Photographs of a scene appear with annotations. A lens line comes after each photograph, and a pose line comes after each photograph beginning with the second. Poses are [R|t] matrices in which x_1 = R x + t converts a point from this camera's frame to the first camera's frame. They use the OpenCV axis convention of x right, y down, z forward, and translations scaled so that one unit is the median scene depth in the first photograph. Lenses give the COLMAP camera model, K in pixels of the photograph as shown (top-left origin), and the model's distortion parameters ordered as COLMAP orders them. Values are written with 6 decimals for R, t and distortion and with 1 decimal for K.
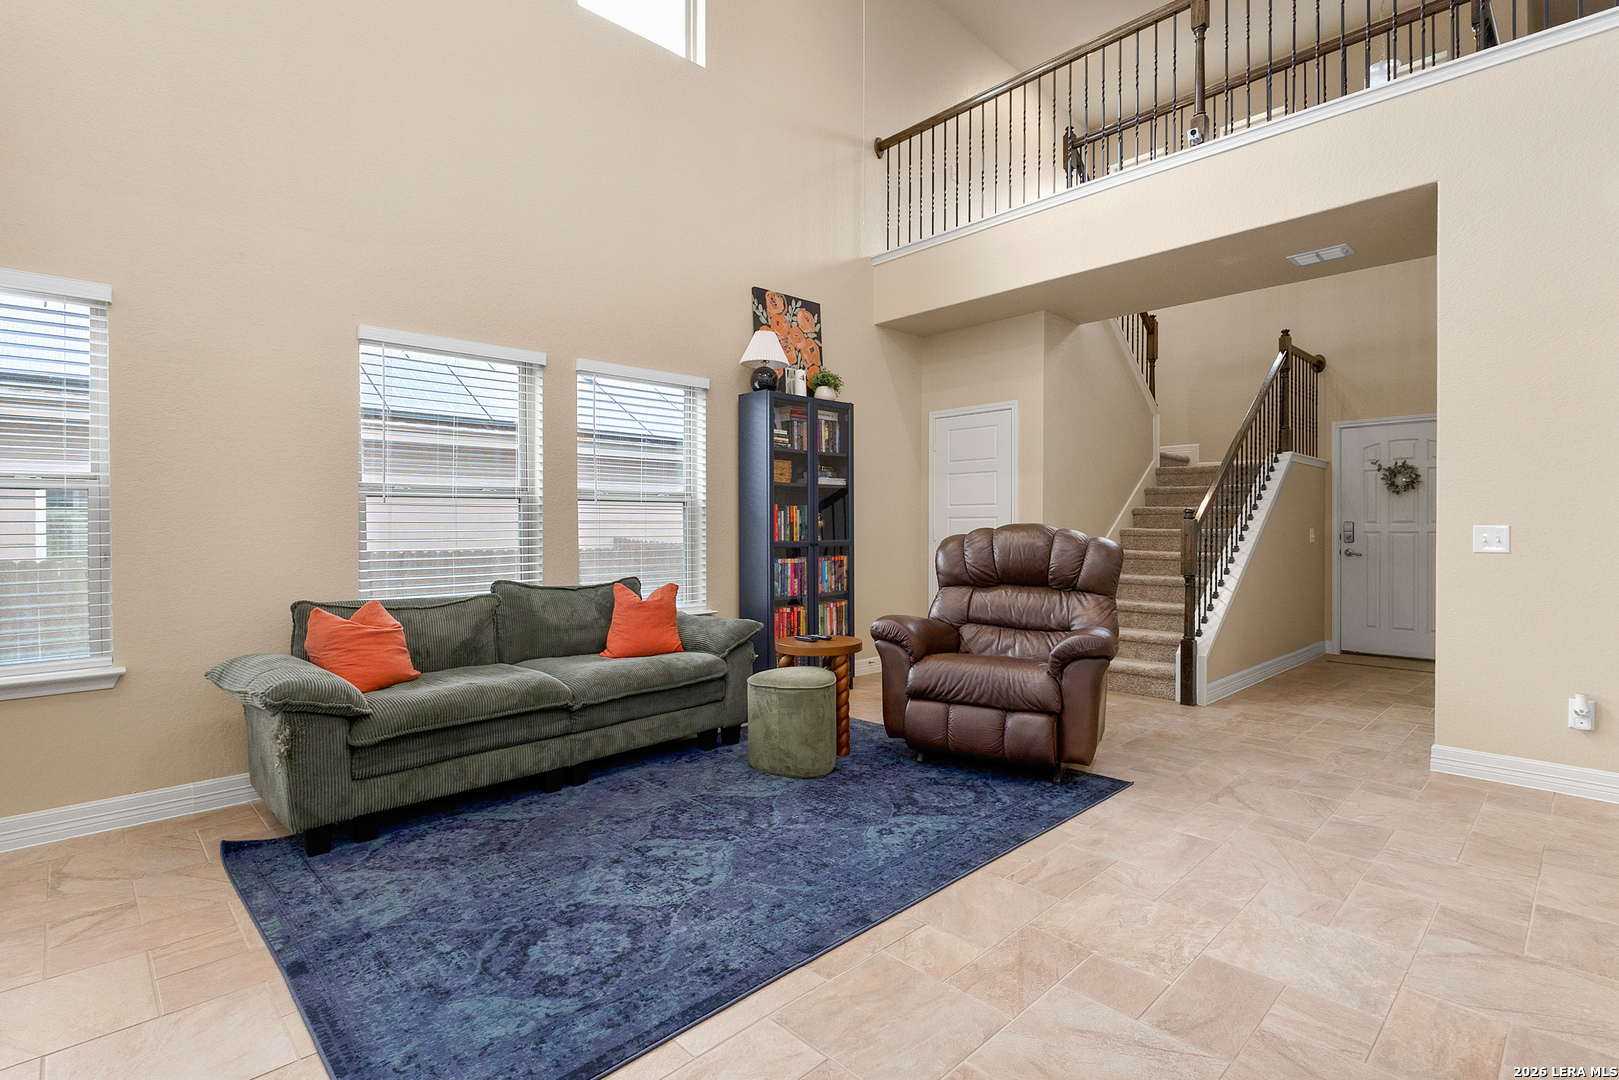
lens RADIAL K [[786.8, 0, 793.4], [0, 786.8, 534.2], [0, 0, 1]] dist [0.001661, -0.007331]
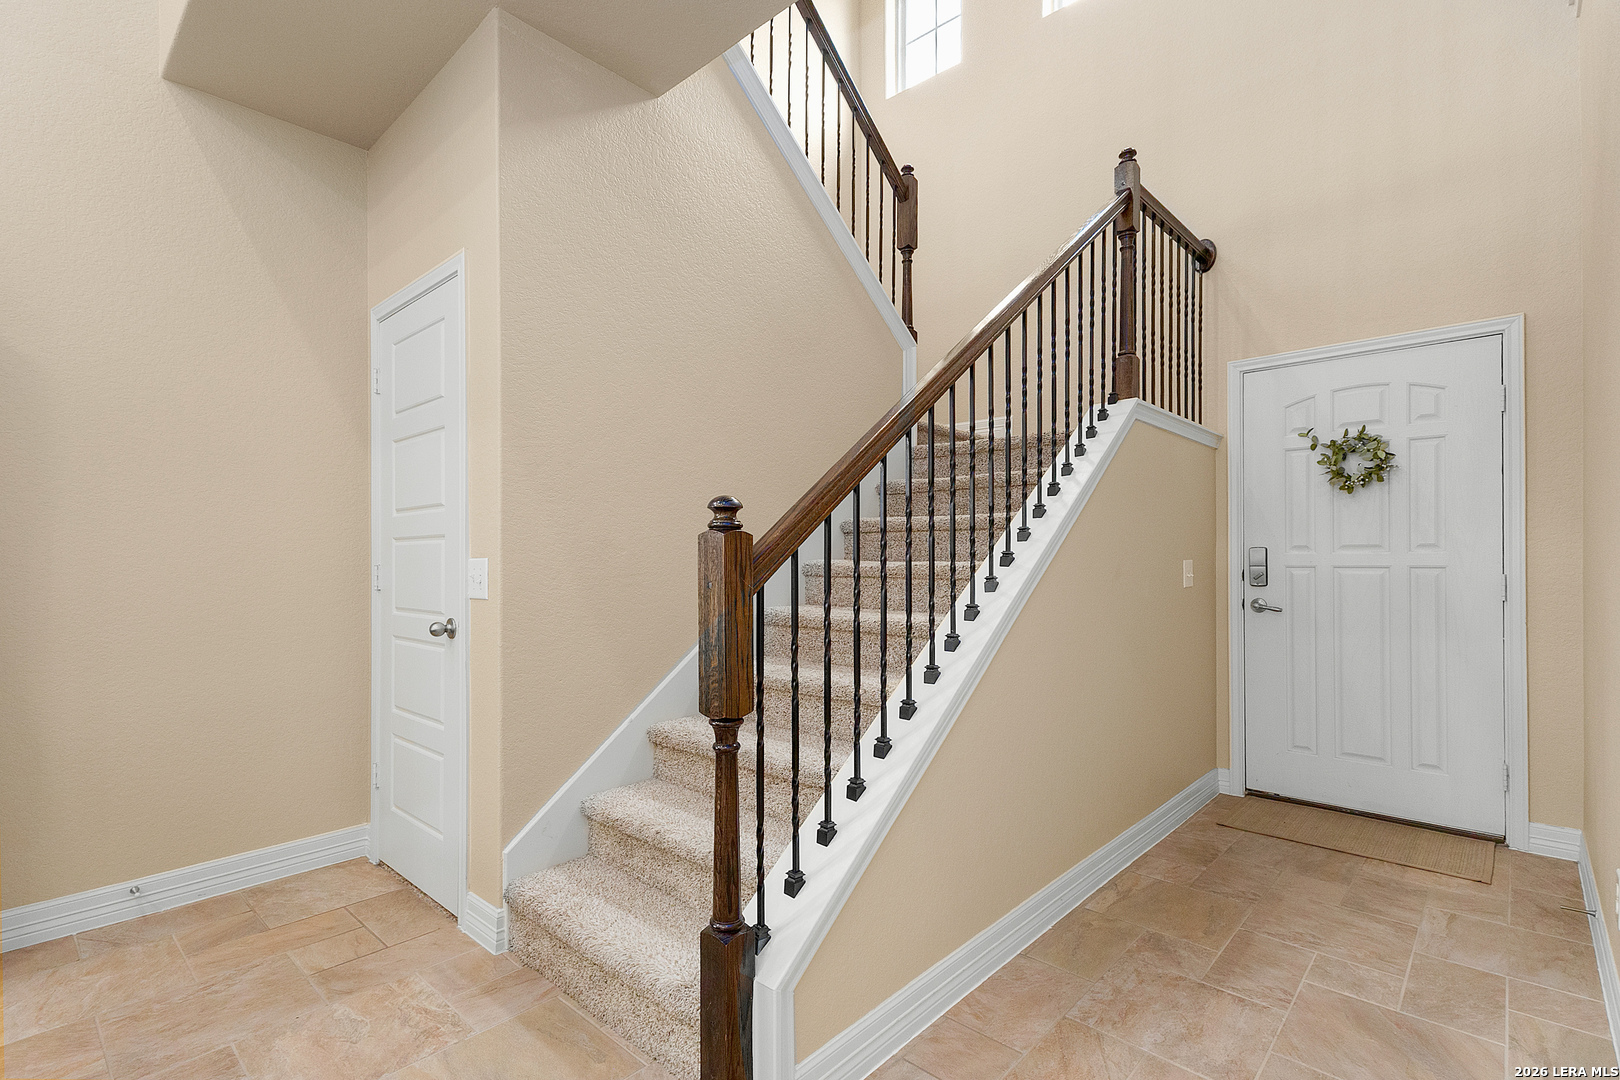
lens RADIAL K [[760.4, 0, 810.1], [0, 760.4, 554.2], [0, 0, 1]] dist [0.005528, 0.000410]
pose [[0.997994, -0.000624, 0.063312, 0.778057], [0.001091, 0.999972, -0.007347, -0.015733], [-0.063306, 0.007402, 0.997967, 1.058552]]
